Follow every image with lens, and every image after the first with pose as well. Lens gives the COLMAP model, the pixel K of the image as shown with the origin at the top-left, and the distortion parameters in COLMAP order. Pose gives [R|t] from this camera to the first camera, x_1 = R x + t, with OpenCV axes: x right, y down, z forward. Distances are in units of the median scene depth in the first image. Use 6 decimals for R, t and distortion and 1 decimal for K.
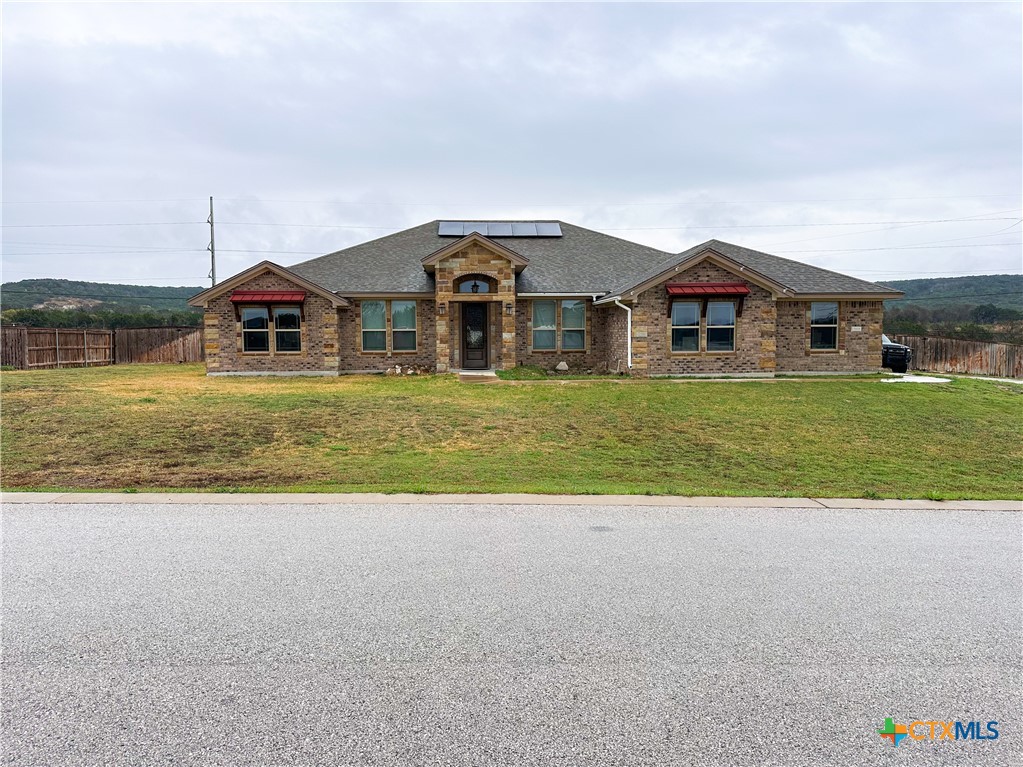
lens RADIAL K [[698.8, 0, 512.0], [0, 698.8, 390.5], [0, 0, 1]] dist [0.090555, -0.002254]
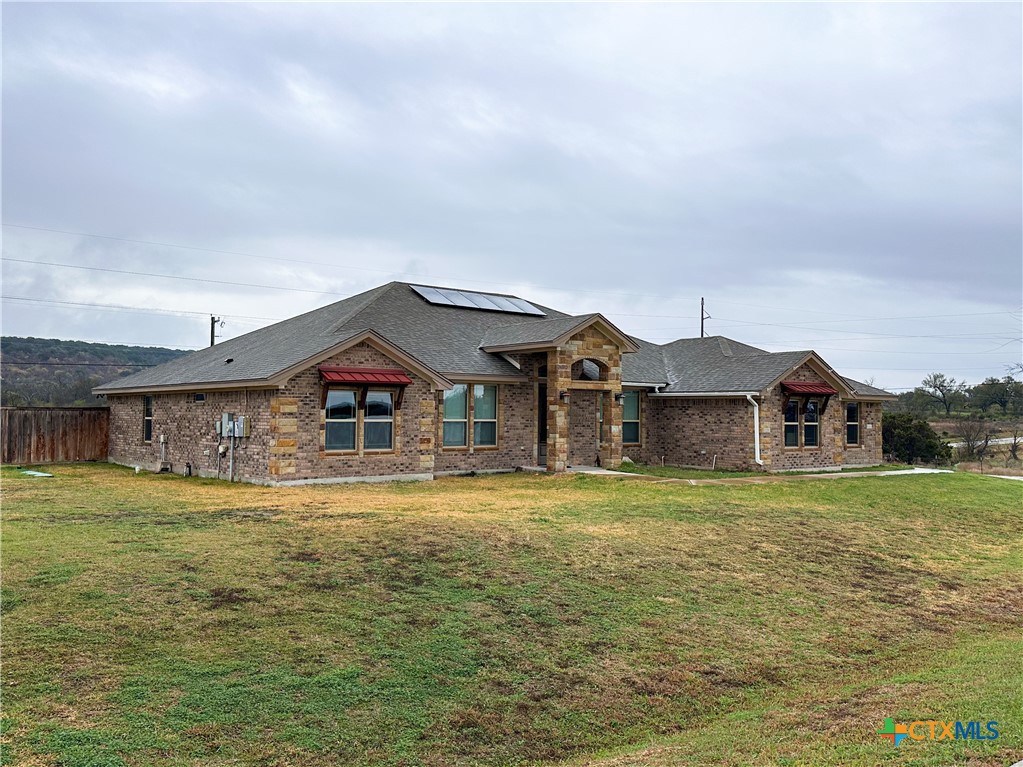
lens RADIAL K [[868.5, 0, 506.2], [0, 868.5, 381.0], [0, 0, 1]] dist [0.077222, -0.011029]
pose [[0.818099, 0.035555, 0.573978, -0.742528], [0.029610, 0.994159, -0.103787, -0.027494], [-0.574315, 0.101903, 0.812267, 0.167126]]
